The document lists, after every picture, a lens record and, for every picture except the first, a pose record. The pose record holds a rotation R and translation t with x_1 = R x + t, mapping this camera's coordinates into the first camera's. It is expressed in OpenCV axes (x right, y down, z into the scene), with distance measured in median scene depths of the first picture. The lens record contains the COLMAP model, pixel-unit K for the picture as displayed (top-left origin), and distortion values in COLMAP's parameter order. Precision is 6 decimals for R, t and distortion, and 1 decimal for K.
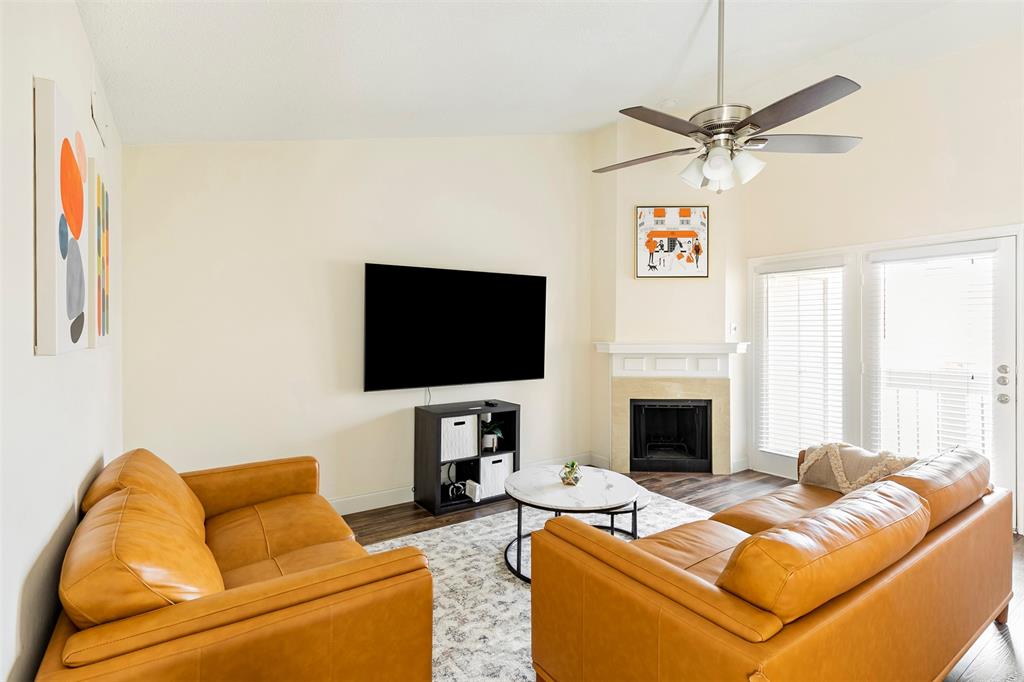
lens RADIAL K [[488.2, 0, 516.6], [0, 488.2, 336.5], [0, 0, 1]] dist [0.000285, -0.000196]
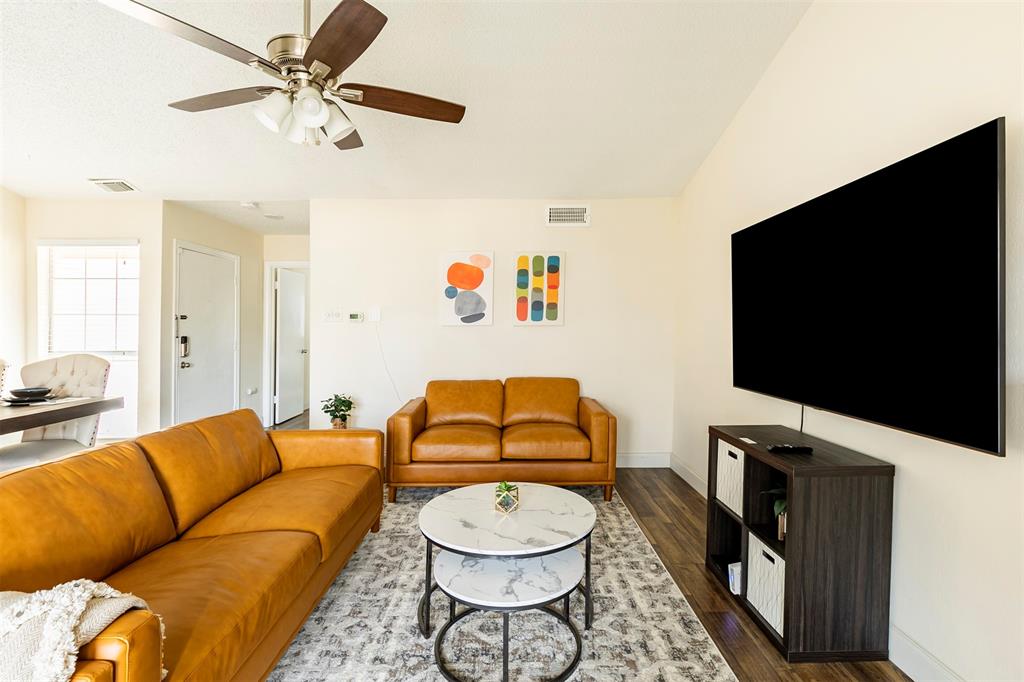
lens RADIAL K [[476.3, 0, 512.9], [0, 476.3, 331.4], [0, 0, 1]] dist [-0.000275, -0.000059]
pose [[-0.552481, 0.007654, -0.833490, 0.452715], [-0.007404, 0.999873, 0.014089, 0.006949], [0.833492, 0.013955, -0.552355, 0.885245]]
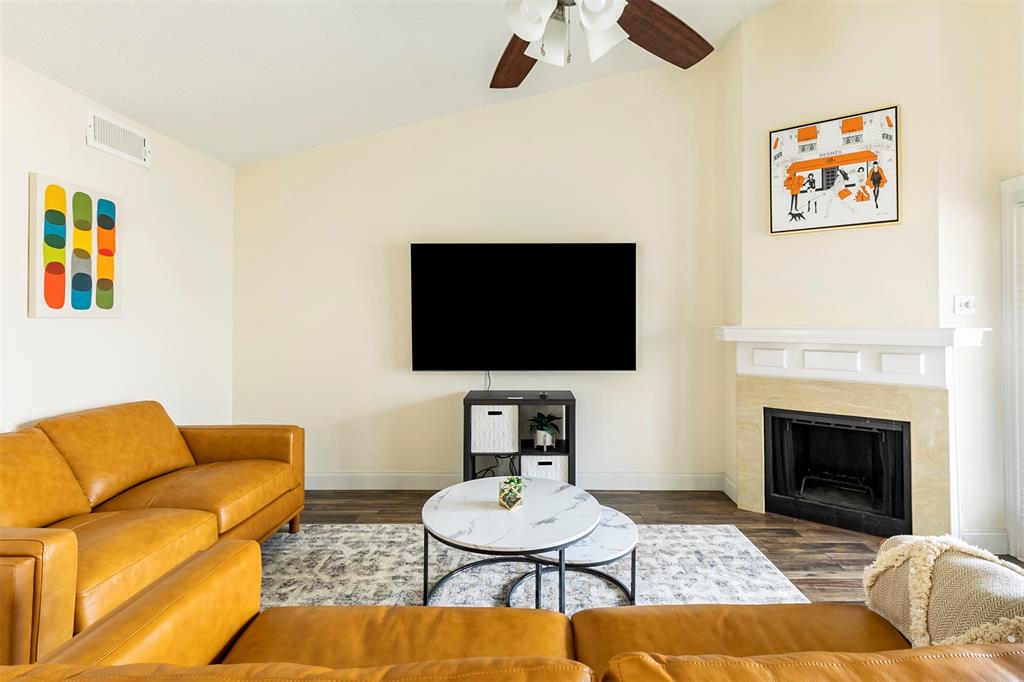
lens RADIAL K [[480.1, 0, 530.9], [0, 480.1, 315.8], [0, 0, 1]] dist [-0.000759, -0.000472]
pose [[0.828935, -0.003684, -0.559333, 0.346262], [-0.007739, 0.999807, -0.018055, 0.011980], [0.559291, 0.019295, 0.828747, 0.244427]]
